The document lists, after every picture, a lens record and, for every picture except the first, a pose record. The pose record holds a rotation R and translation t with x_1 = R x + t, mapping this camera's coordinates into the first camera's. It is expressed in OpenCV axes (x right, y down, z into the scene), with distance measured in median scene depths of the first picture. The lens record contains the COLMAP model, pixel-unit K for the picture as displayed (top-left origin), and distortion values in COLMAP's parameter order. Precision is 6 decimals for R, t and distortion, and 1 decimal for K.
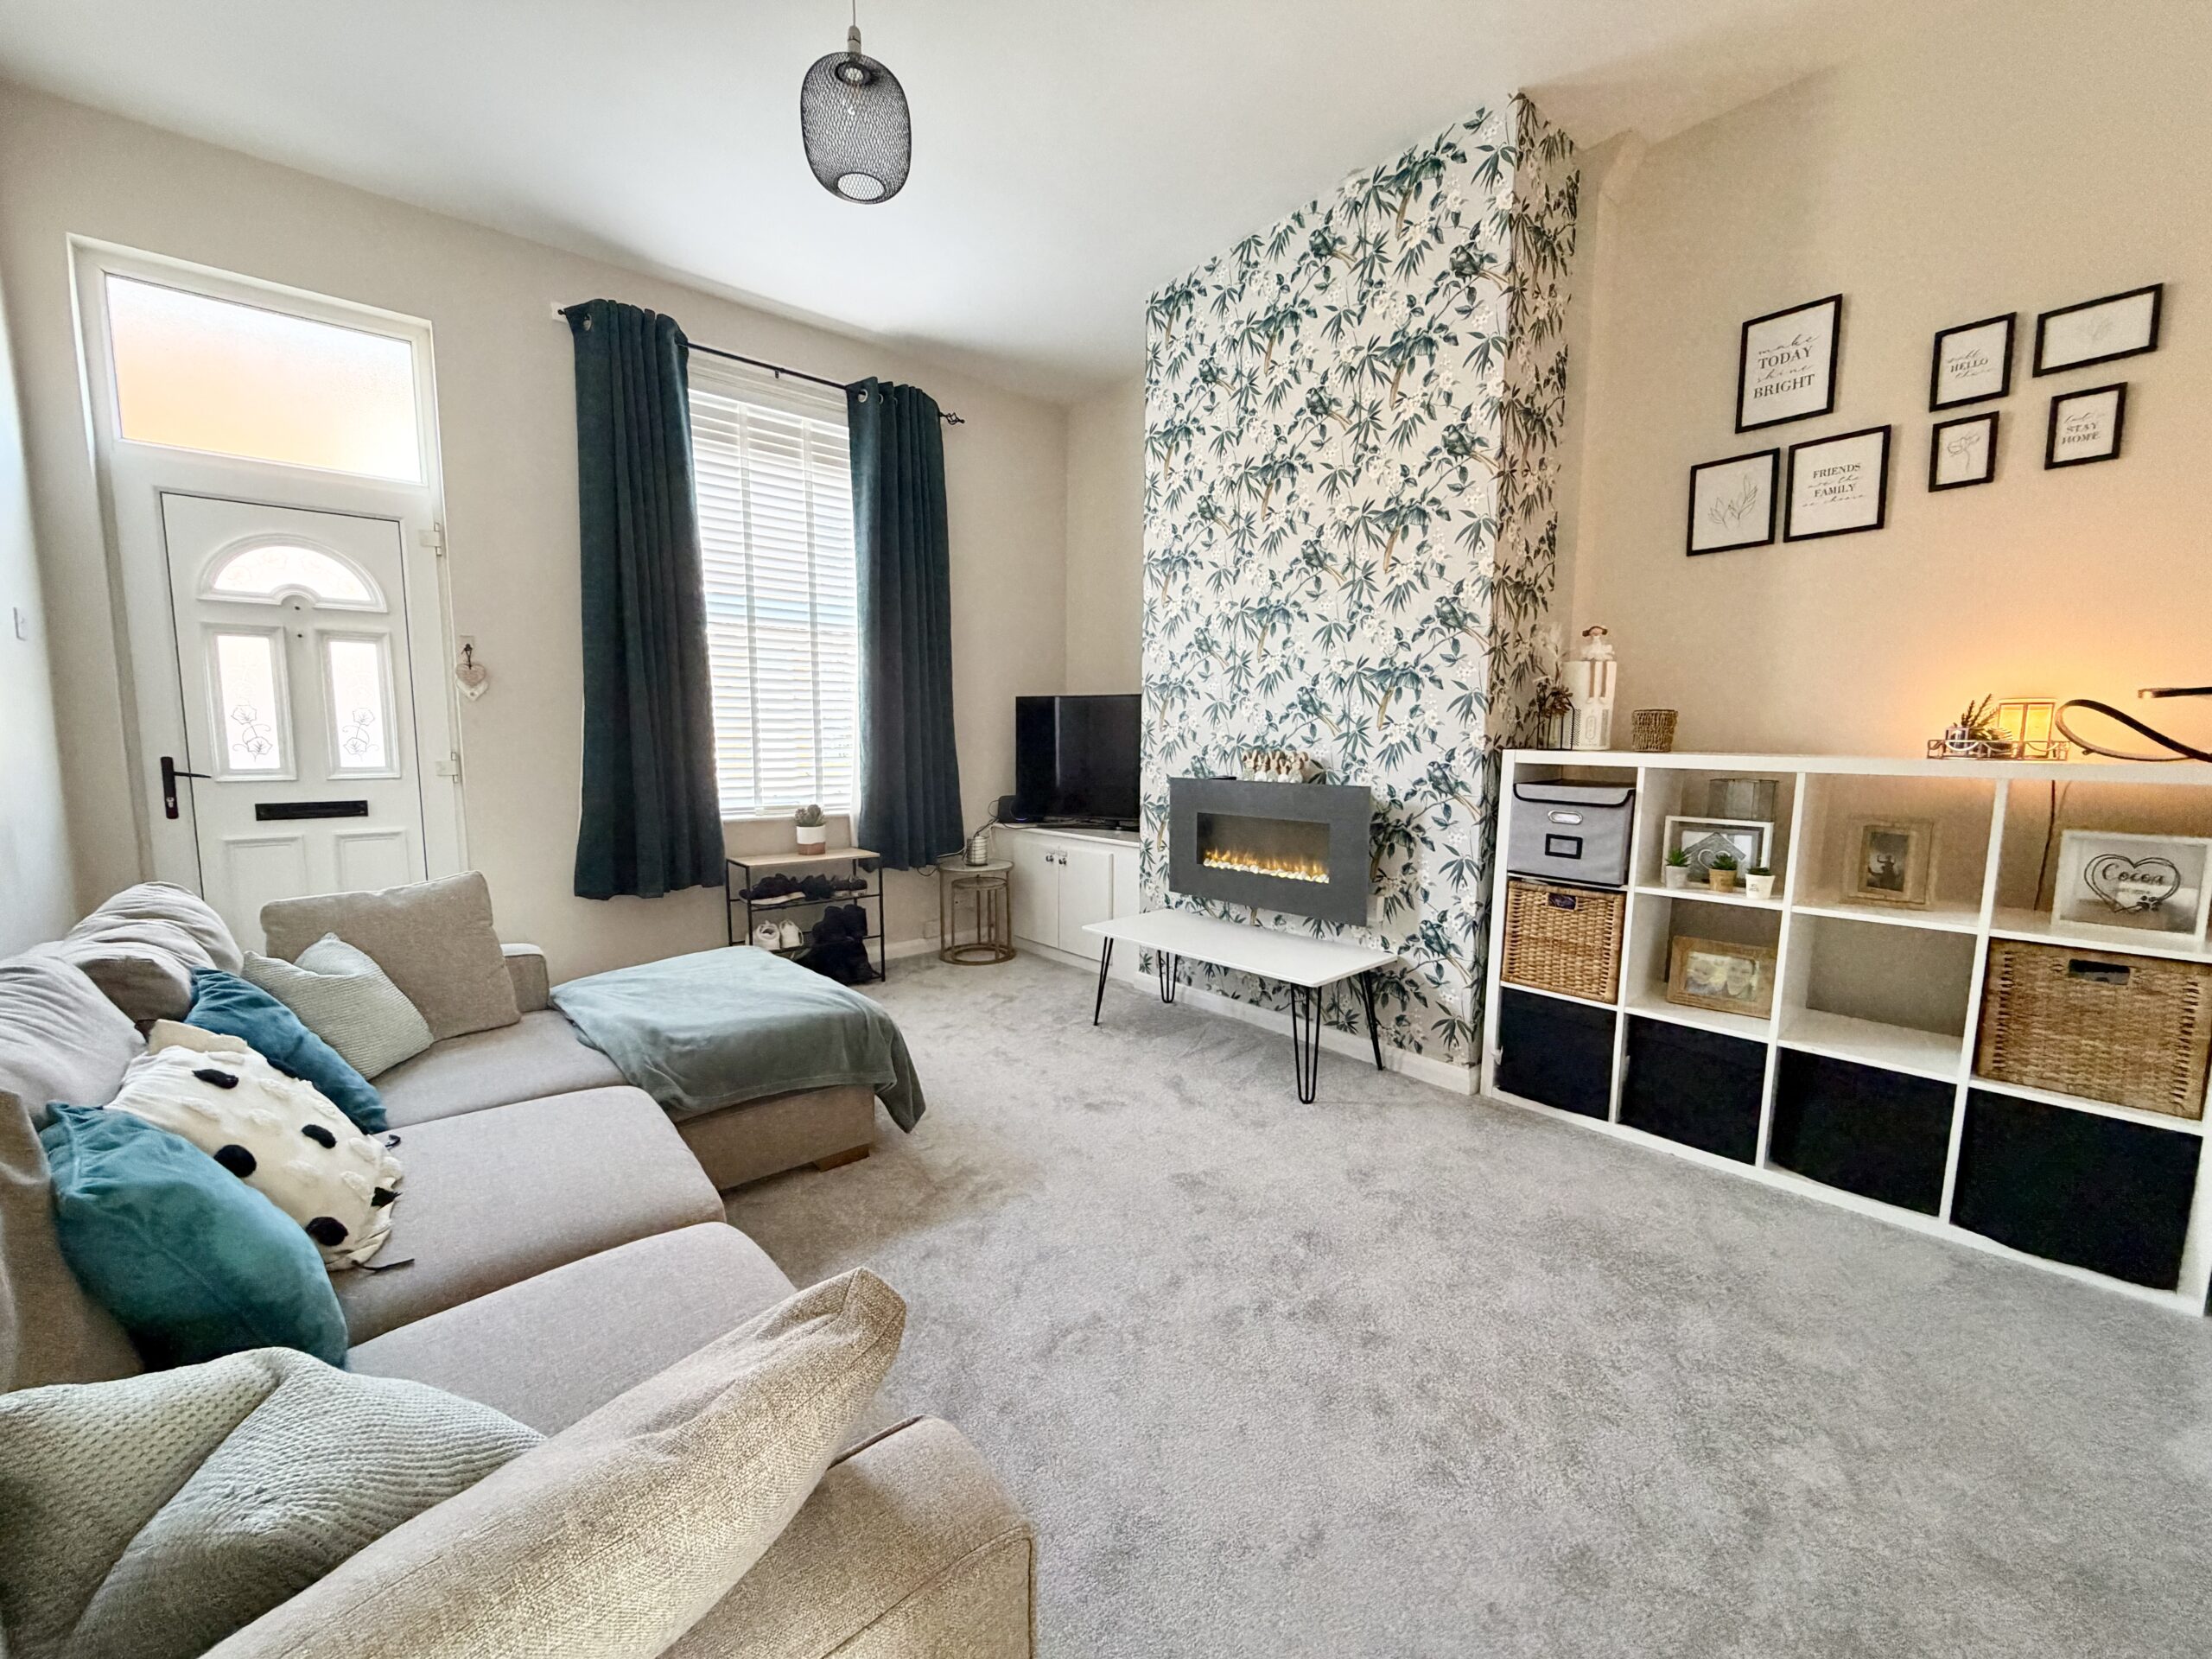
lens RADIAL K [[879.4, 0, 1067.4], [0, 879.4, 836.0], [0, 0, 1]] dist [0.011330, 0.000099]
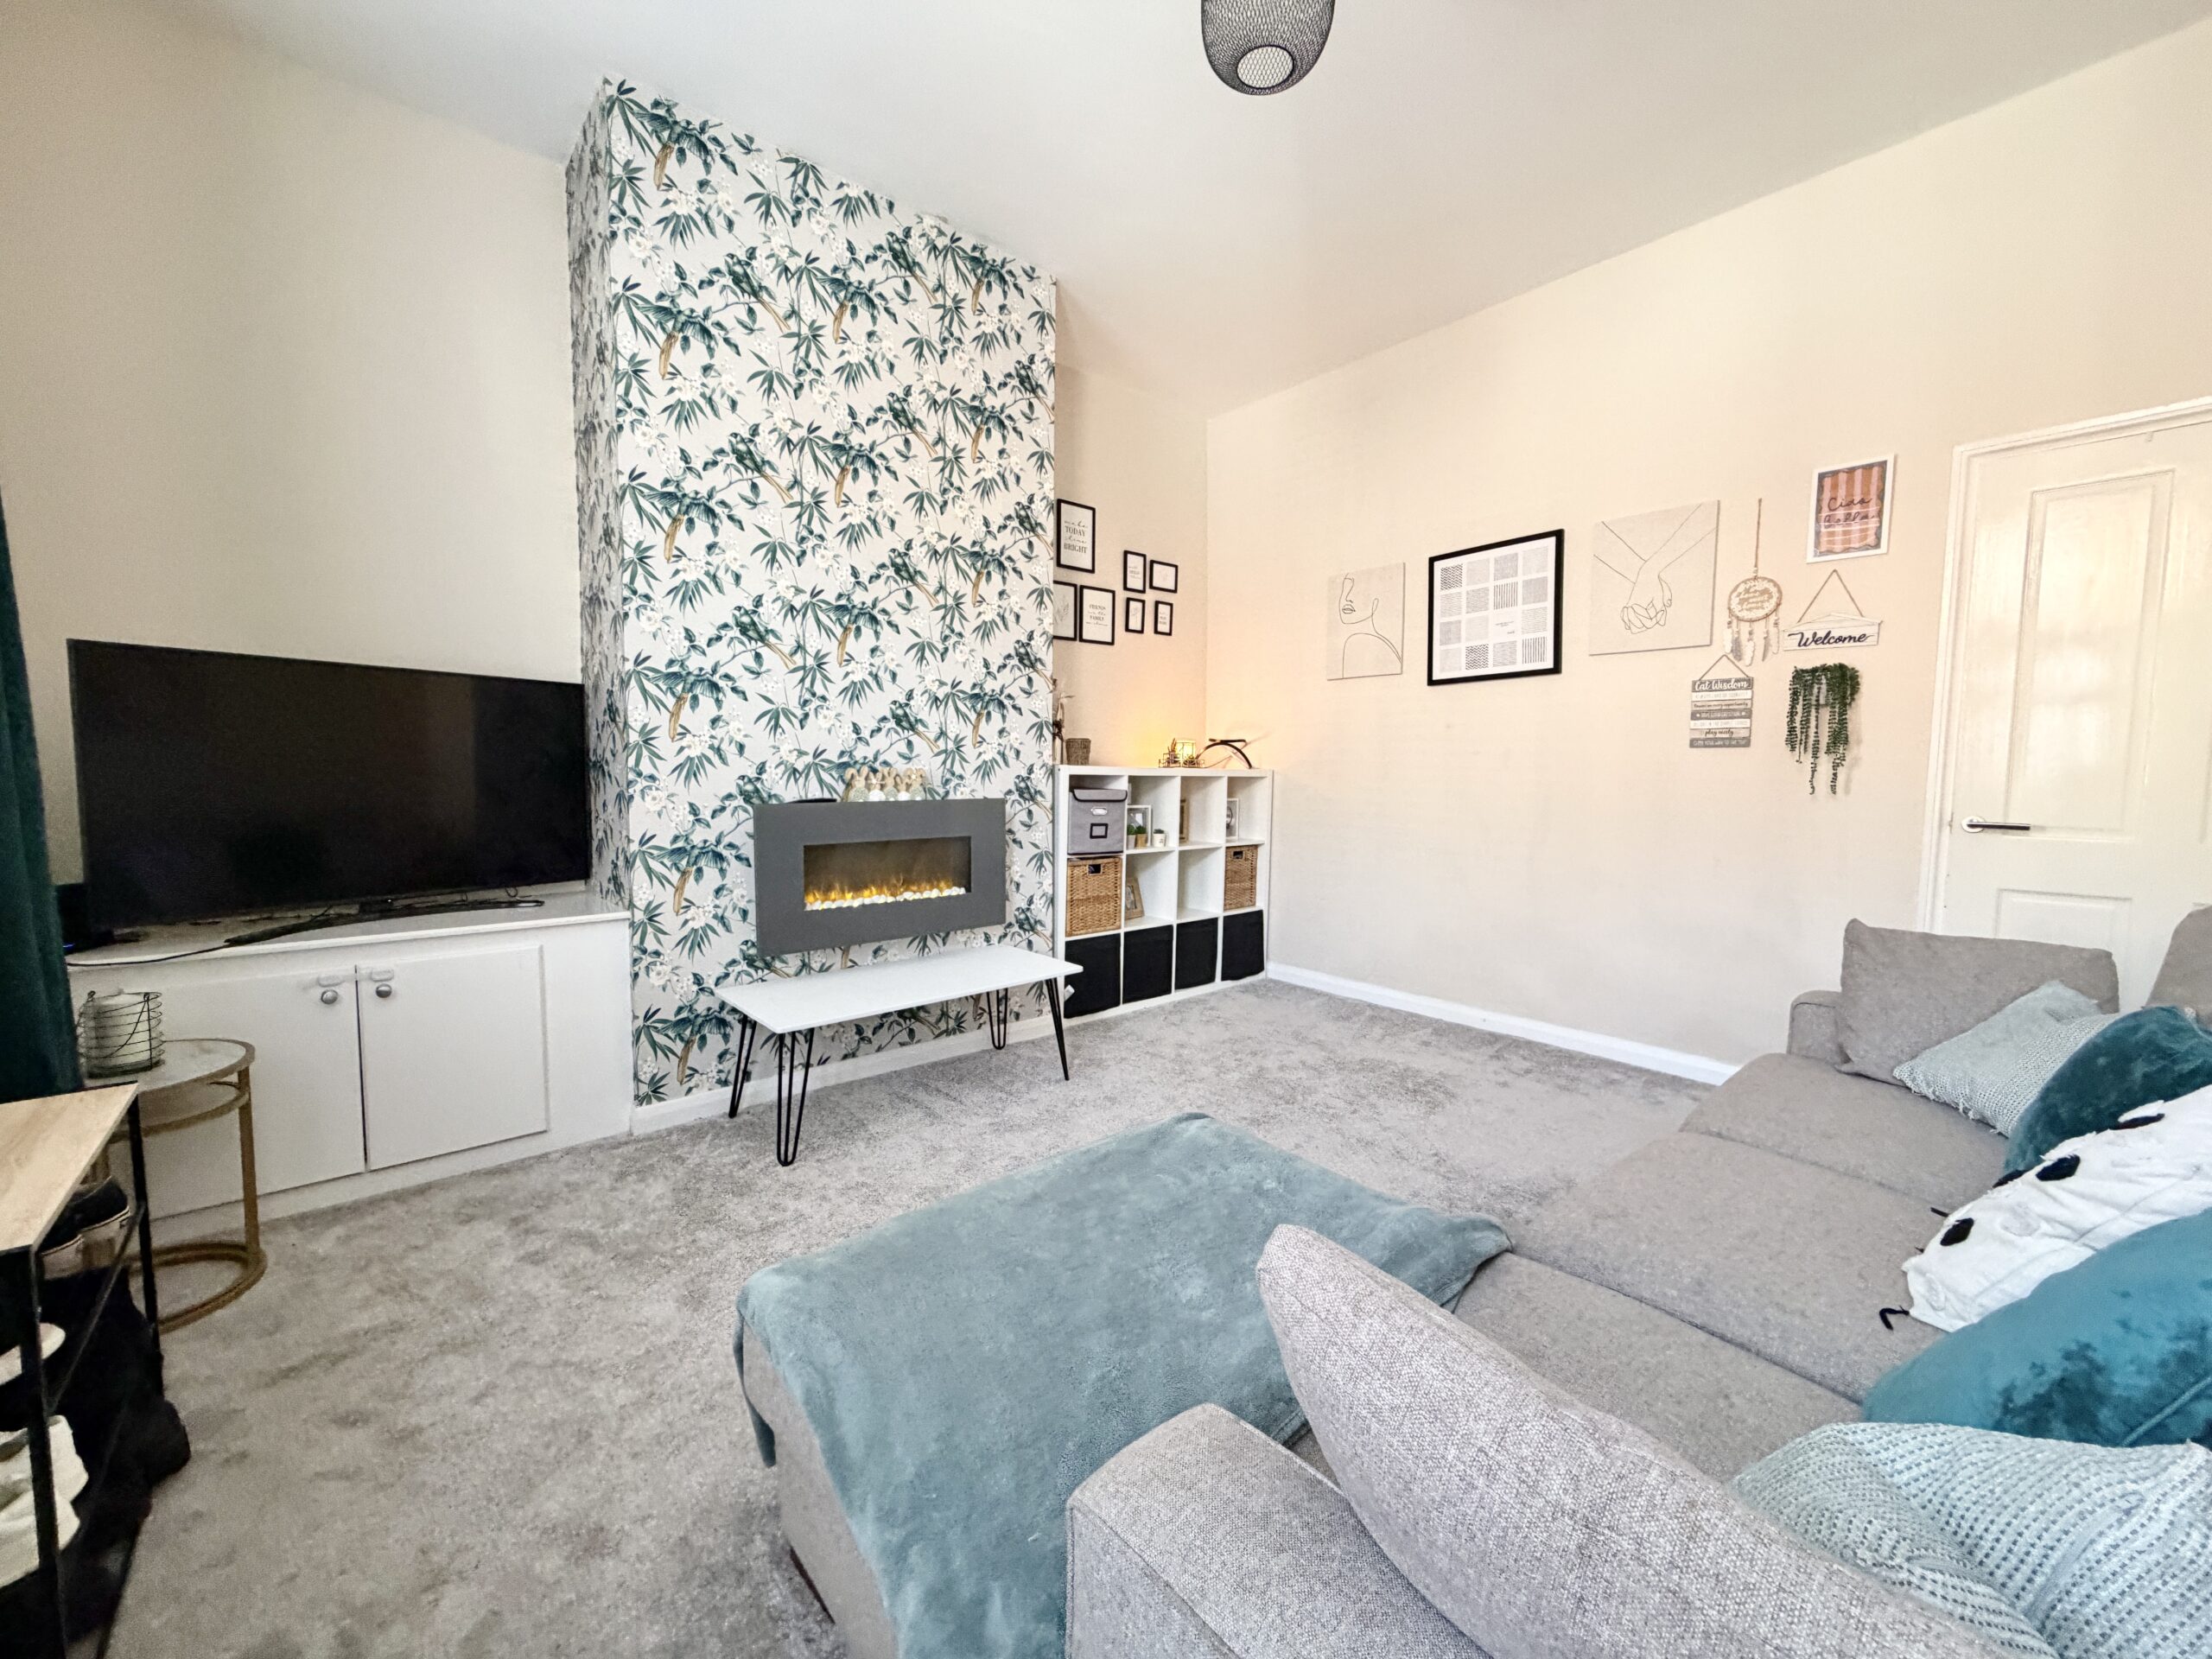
lens RADIAL K [[878.9, 0, 1097.0], [0, 878.9, 821.4], [0, 0, 1]] dist [0.008556, 0.000114]
pose [[-0.017306, -0.075637, 0.996985, -0.738529], [0.095319, 0.992468, 0.076949, -0.097090], [-0.995296, 0.096363, -0.009966, 0.851043]]
